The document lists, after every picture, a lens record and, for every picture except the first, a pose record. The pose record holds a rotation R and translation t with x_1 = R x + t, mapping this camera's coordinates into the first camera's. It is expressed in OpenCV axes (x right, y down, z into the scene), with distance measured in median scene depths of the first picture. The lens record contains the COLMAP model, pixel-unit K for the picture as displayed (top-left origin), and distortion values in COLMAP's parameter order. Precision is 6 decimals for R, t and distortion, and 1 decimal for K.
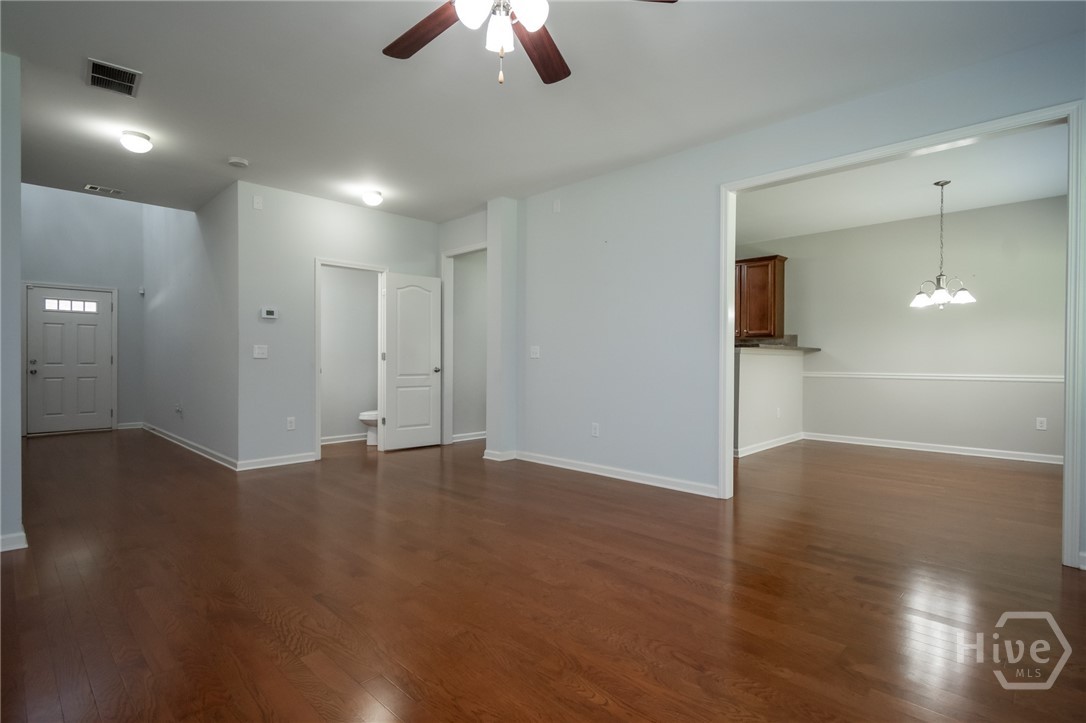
lens RADIAL K [[545.9, 0, 543.0], [0, 545.9, 361.5], [0, 0, 1]] dist [0.005115, -0.000599]
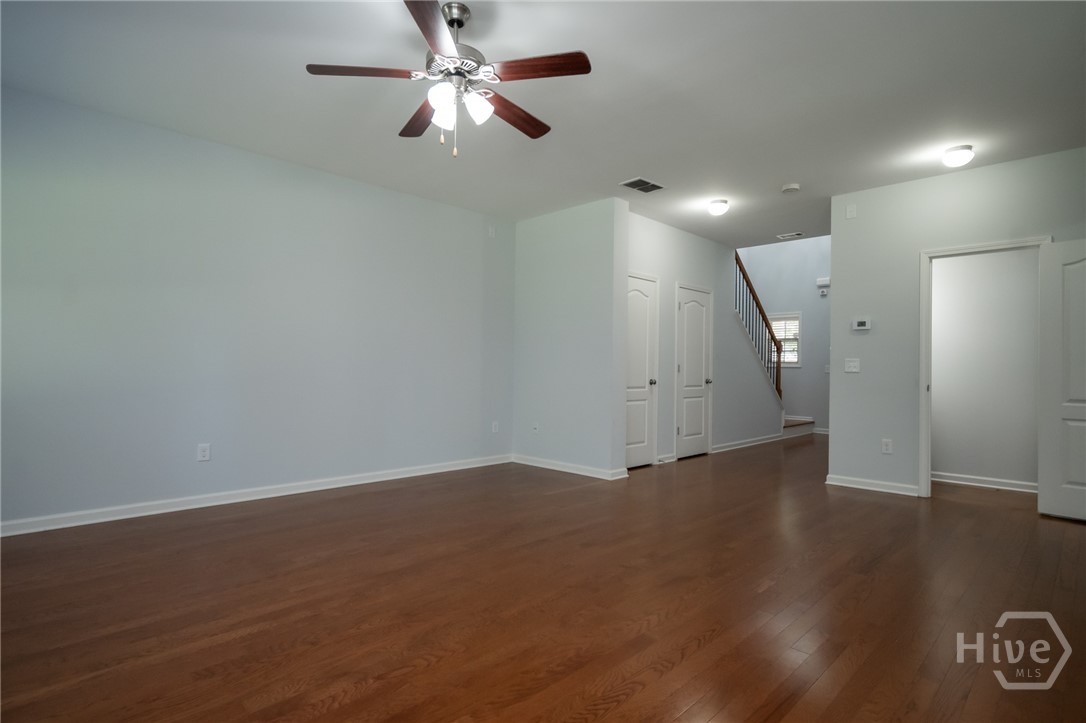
lens RADIAL K [[555.5, 0, 540.4], [0, 555.5, 365.3], [0, 0, 1]] dist [0.026678, 0.000068]
pose [[-0.027972, -0.011363, -0.999544, 0.484998], [-0.008531, 0.999902, -0.011129, -0.002550], [0.999572, 0.008216, -0.028066, 0.484351]]
